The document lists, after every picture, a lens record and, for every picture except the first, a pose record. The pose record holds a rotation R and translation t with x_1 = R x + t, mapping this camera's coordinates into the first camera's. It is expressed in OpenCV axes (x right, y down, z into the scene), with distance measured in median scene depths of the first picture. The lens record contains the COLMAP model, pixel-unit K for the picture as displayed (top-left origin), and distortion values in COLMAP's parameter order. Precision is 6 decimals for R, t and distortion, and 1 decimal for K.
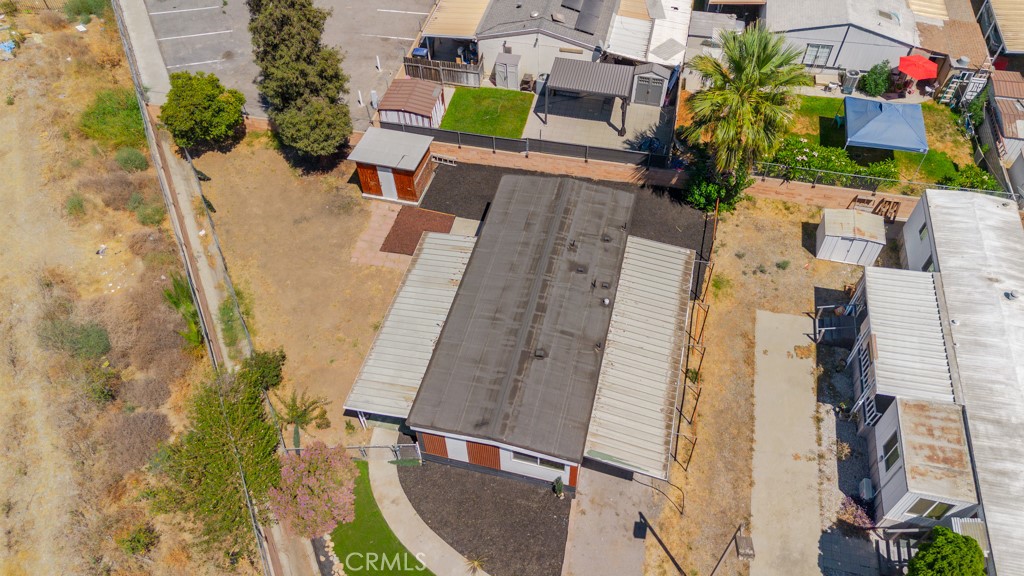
lens RADIAL K [[727.0, 0, 512.0], [0, 727.0, 288.0], [0, 0, 1]] dist [0.055203, -0.029433]
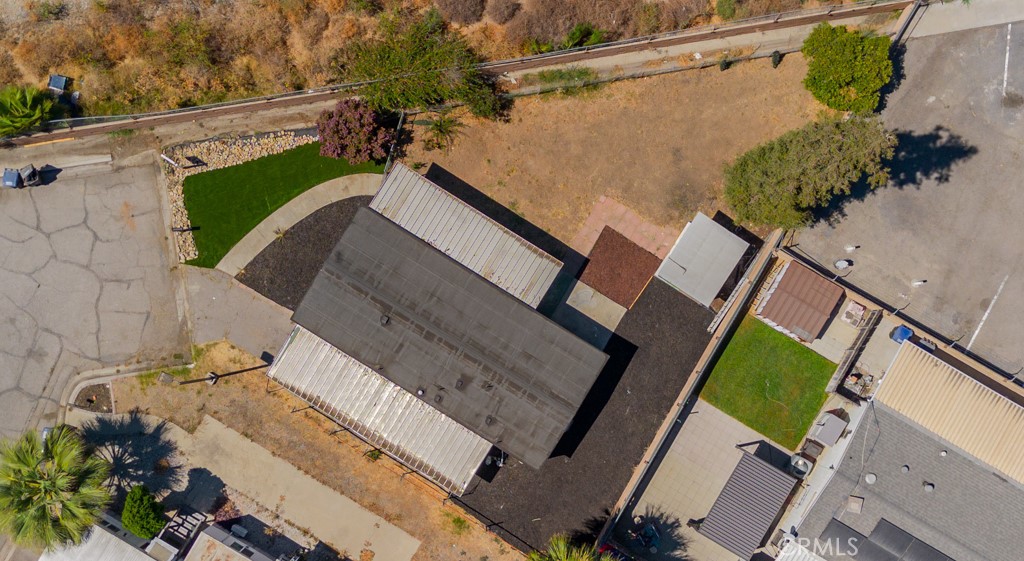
lens RADIAL K [[1360.3, 0, 511.3], [0, 1360.3, 326.3], [0, 0, 1]] dist [0.137390, -0.025310]
pose [[-0.298344, 0.954412, 0.009447, -0.030906], [-0.714154, -0.229785, 0.661198, -1.337640], [0.633226, 0.190518, 0.750152, -0.500130]]
